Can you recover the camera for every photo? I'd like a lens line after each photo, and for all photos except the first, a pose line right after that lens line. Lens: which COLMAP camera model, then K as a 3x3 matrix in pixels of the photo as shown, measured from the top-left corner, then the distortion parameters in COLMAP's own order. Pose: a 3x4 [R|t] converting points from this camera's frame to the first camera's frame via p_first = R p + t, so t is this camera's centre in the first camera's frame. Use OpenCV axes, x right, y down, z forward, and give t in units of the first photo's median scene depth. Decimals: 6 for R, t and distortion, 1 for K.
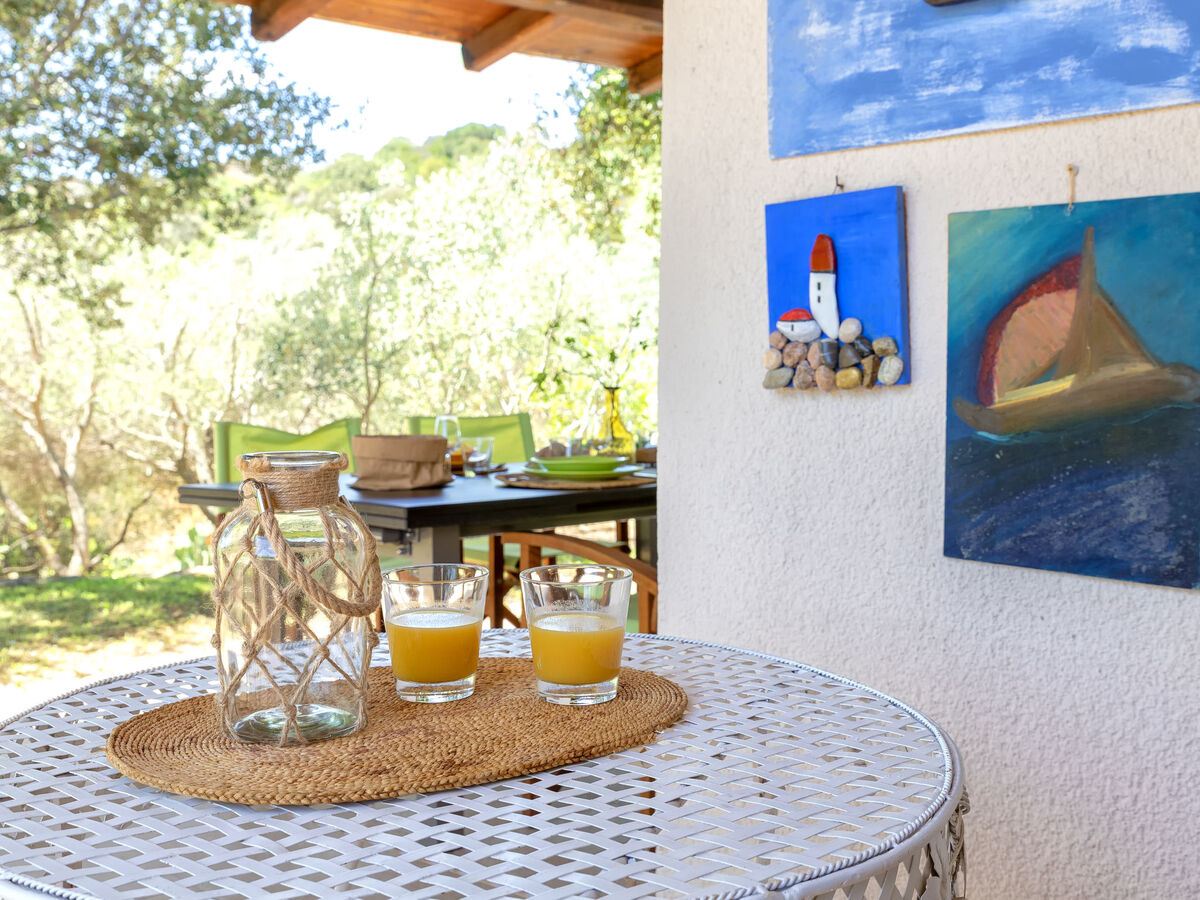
lens RADIAL K [[1327.4, 0, 600.0], [0, 1327.4, 450.0], [0, 0, 1]] dist [0.007560, -0.000462]
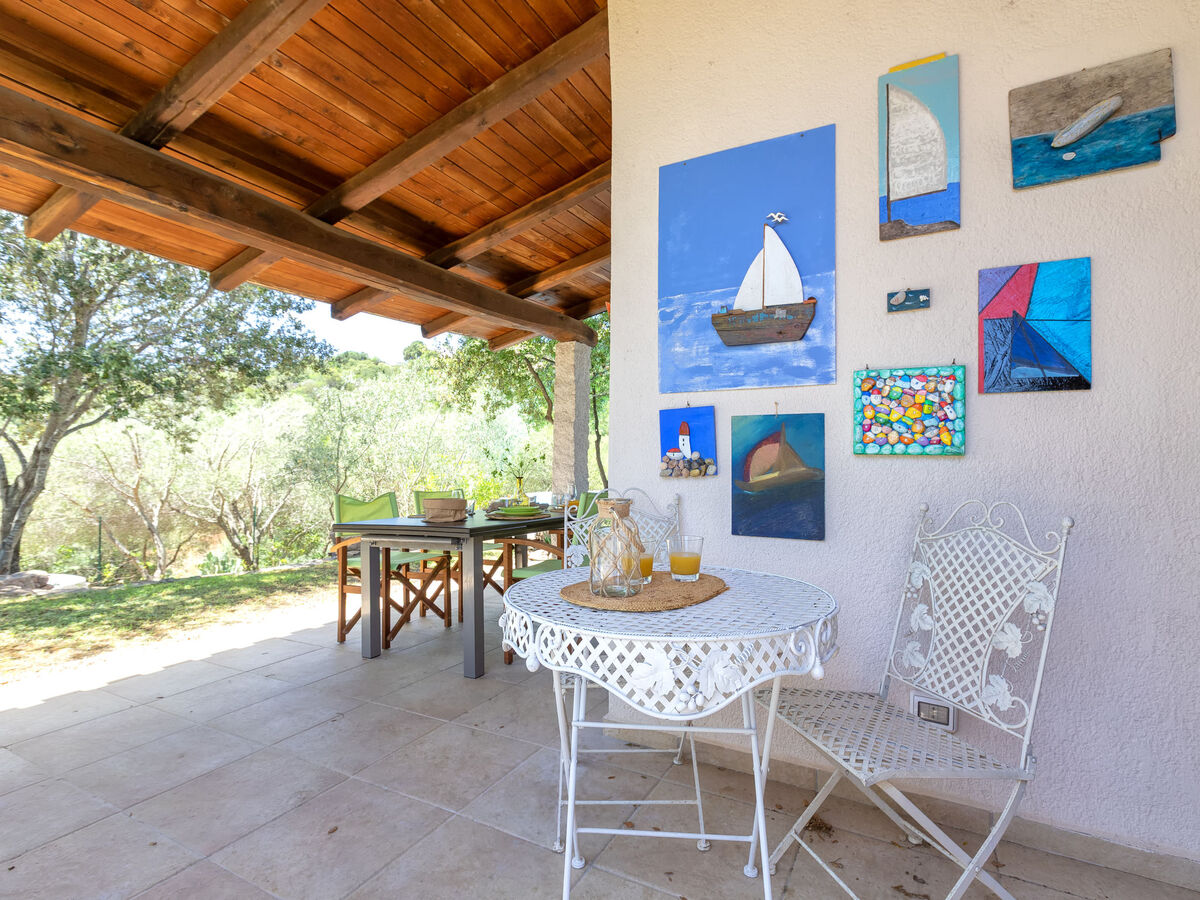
lens RADIAL K [[604.2, 0, 599.9], [0, 604.2, 475.3], [0, 0, 1]] dist [0.000460, 0.000032]
pose [[0.949927, -0.002844, 0.312459, -0.405543], [0.019566, 0.998538, -0.050396, 0.011793], [-0.311859, 0.053986, 0.948593, -0.150655]]
